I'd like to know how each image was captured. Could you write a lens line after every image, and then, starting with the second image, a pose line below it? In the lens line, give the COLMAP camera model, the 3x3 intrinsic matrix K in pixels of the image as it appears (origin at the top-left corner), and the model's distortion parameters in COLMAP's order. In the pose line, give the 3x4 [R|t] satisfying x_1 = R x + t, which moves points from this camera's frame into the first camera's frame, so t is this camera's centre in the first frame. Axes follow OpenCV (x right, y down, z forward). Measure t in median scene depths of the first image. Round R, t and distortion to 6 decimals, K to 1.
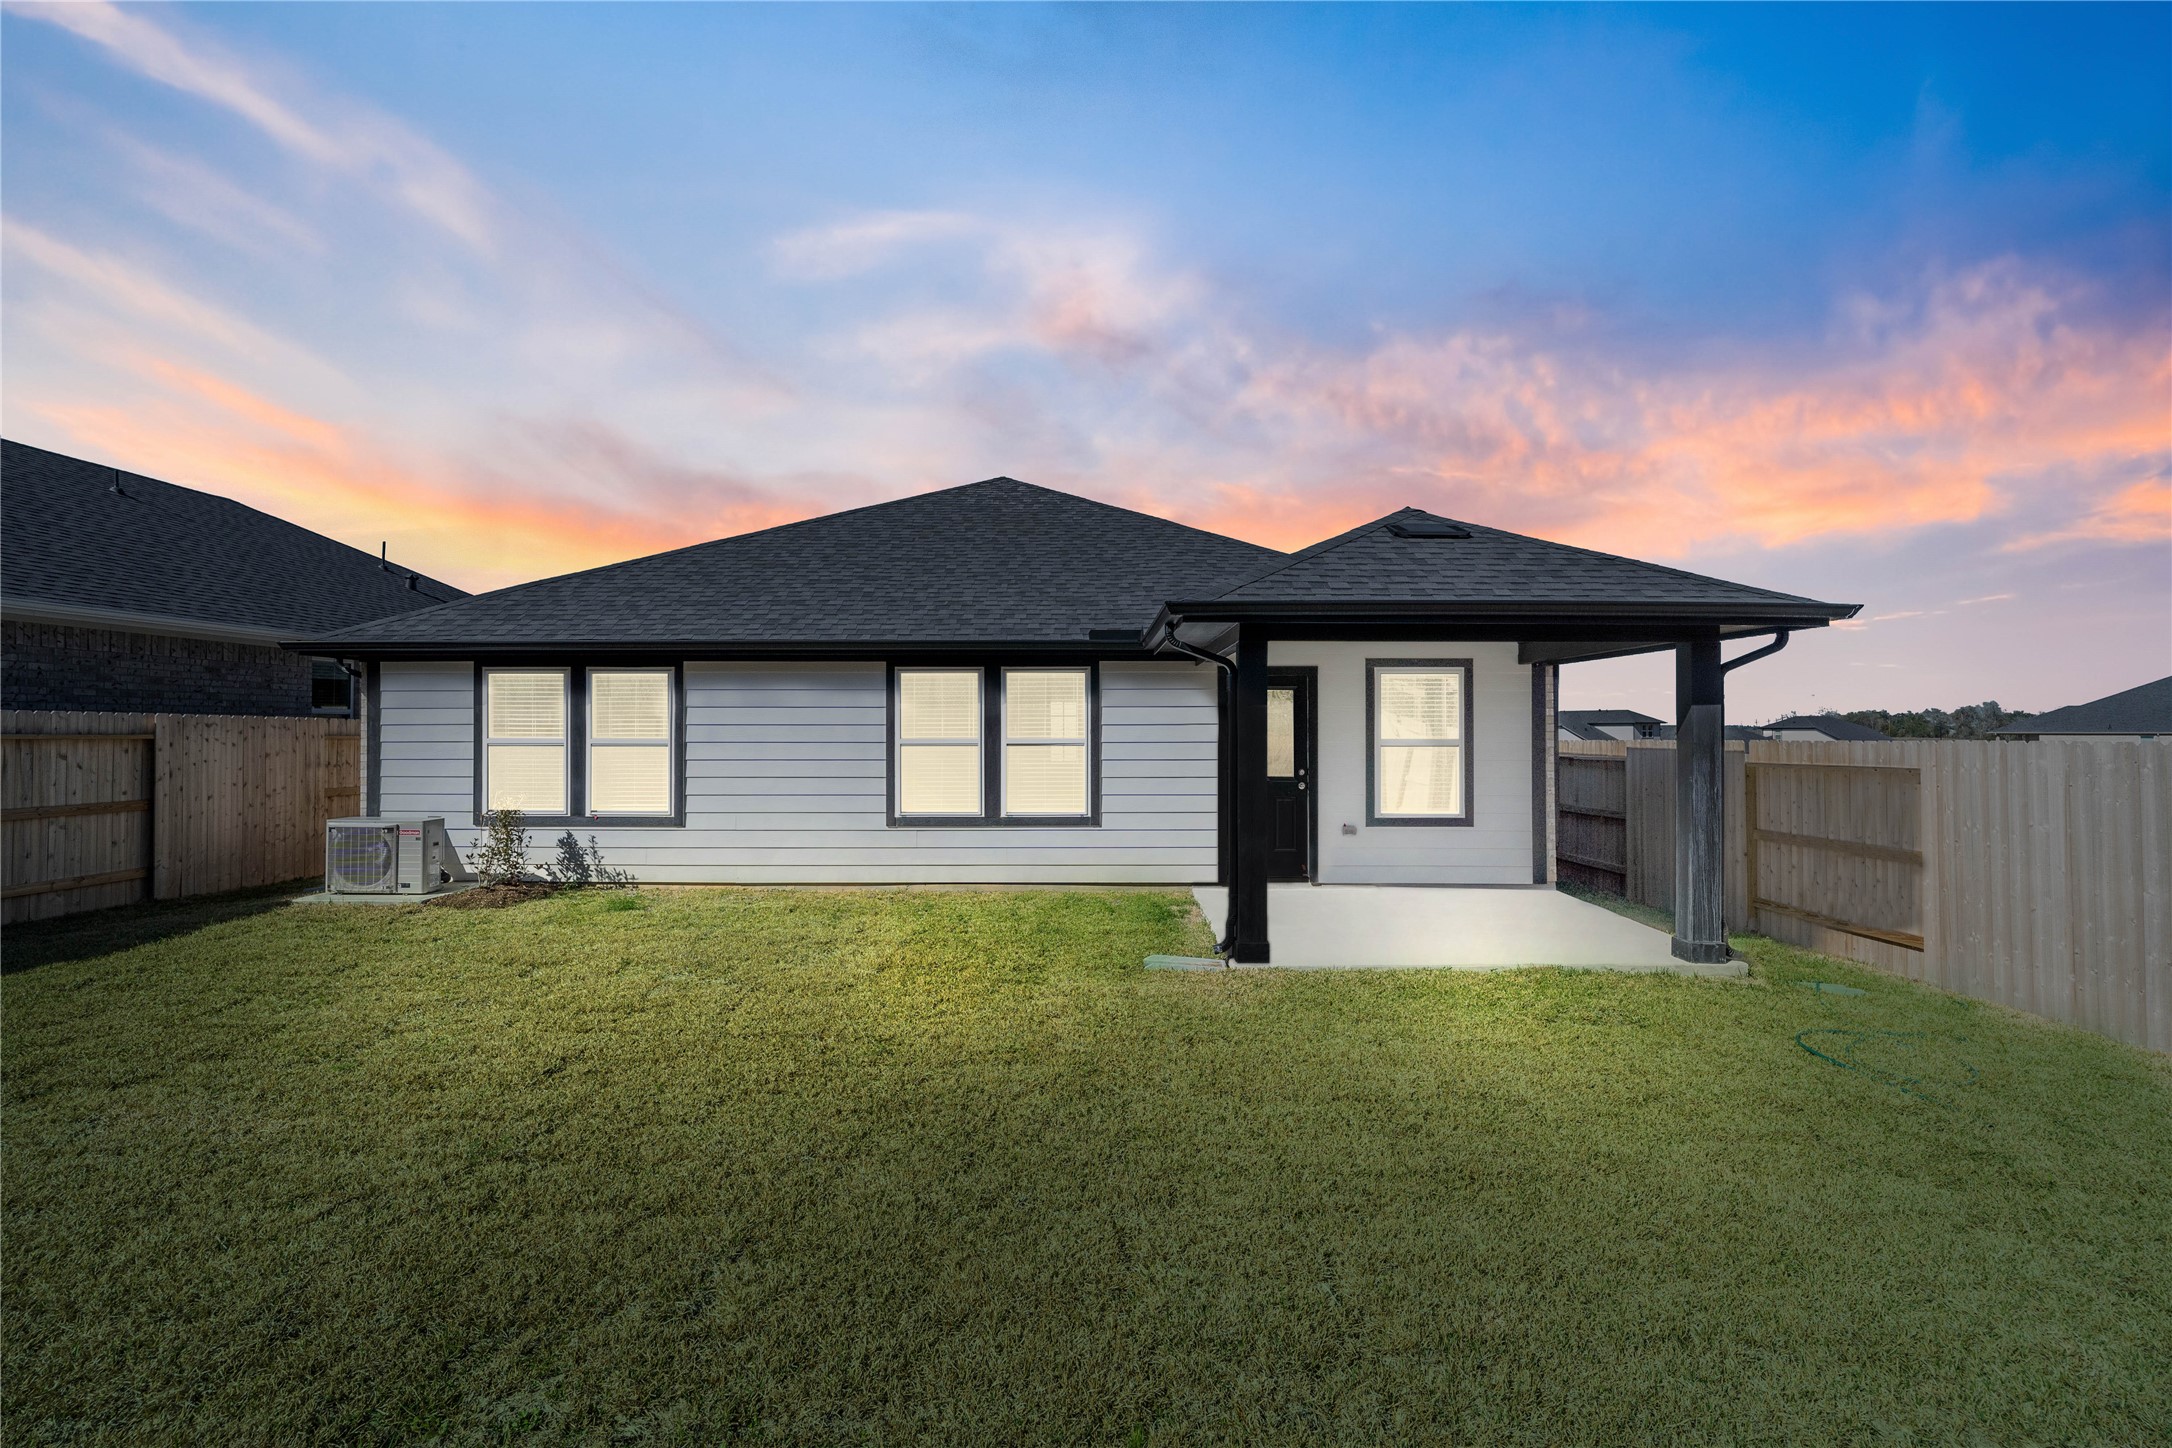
lens RADIAL K [[1030.0, 0, 1083.2], [0, 1030.0, 719.1], [0, 0, 1]] dist [0.000373, 0.000146]
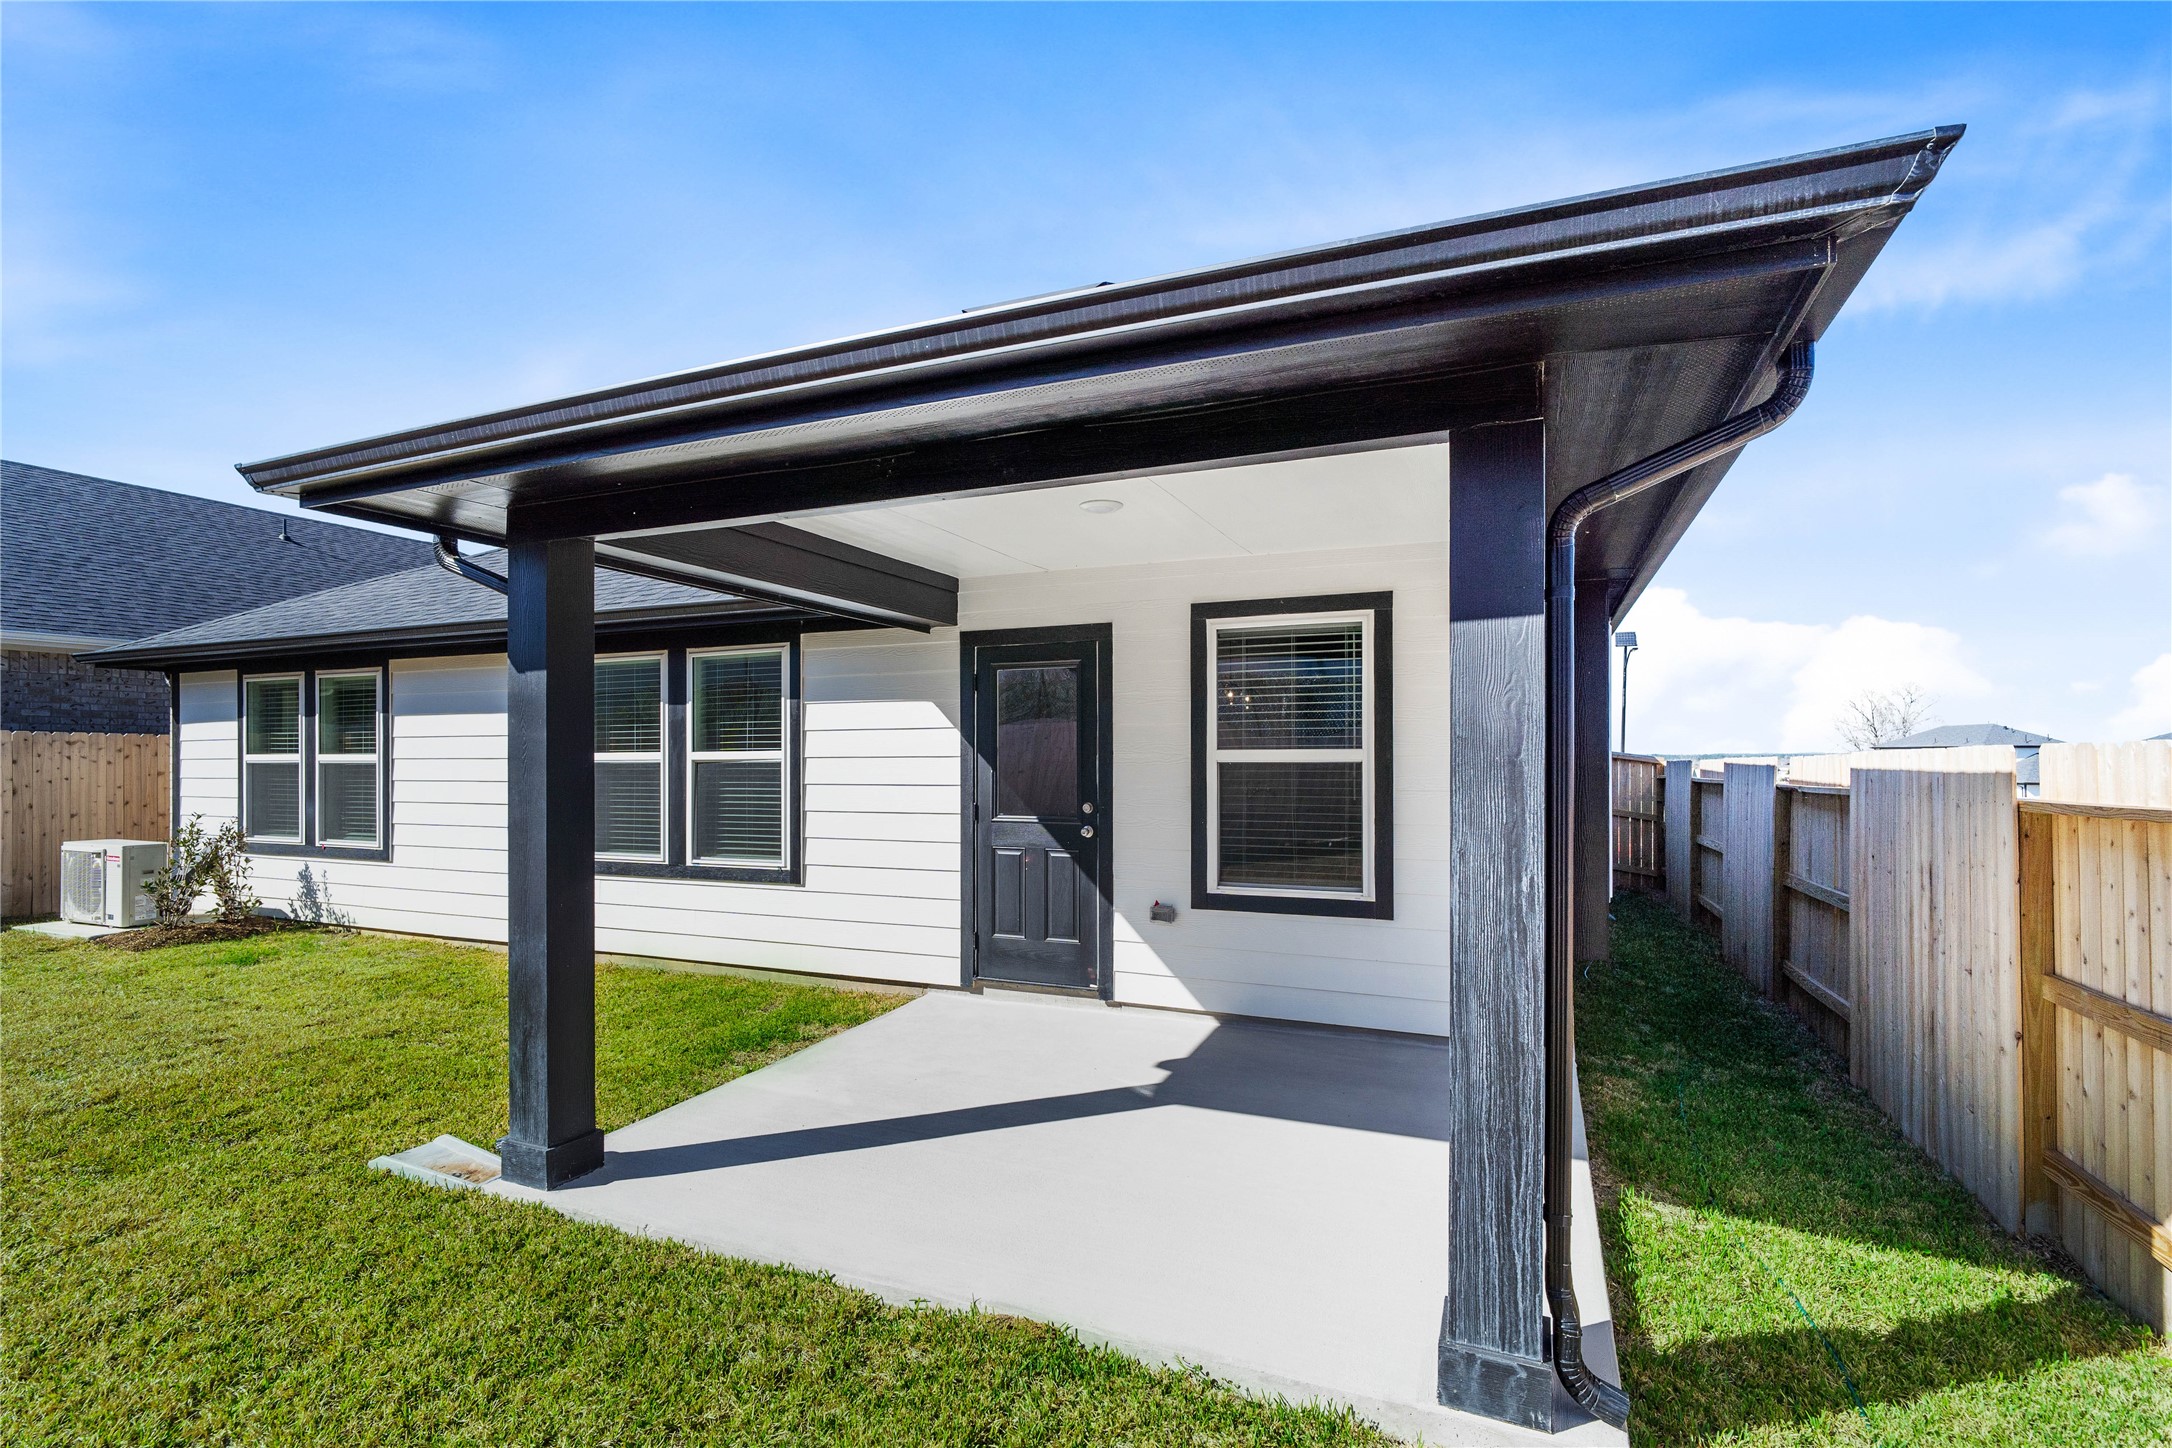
lens RADIAL K [[1030.0, 0, 1087.9], [0, 1030.0, 747.3], [0, 0, 1]] dist [0.000373, 0.000146]
pose [[0.918941, -0.006455, -0.394342, 0.442768], [0.006789, 0.999977, -0.000548, 0.017314], [0.394337, -0.002173, 0.918963, 0.465715]]
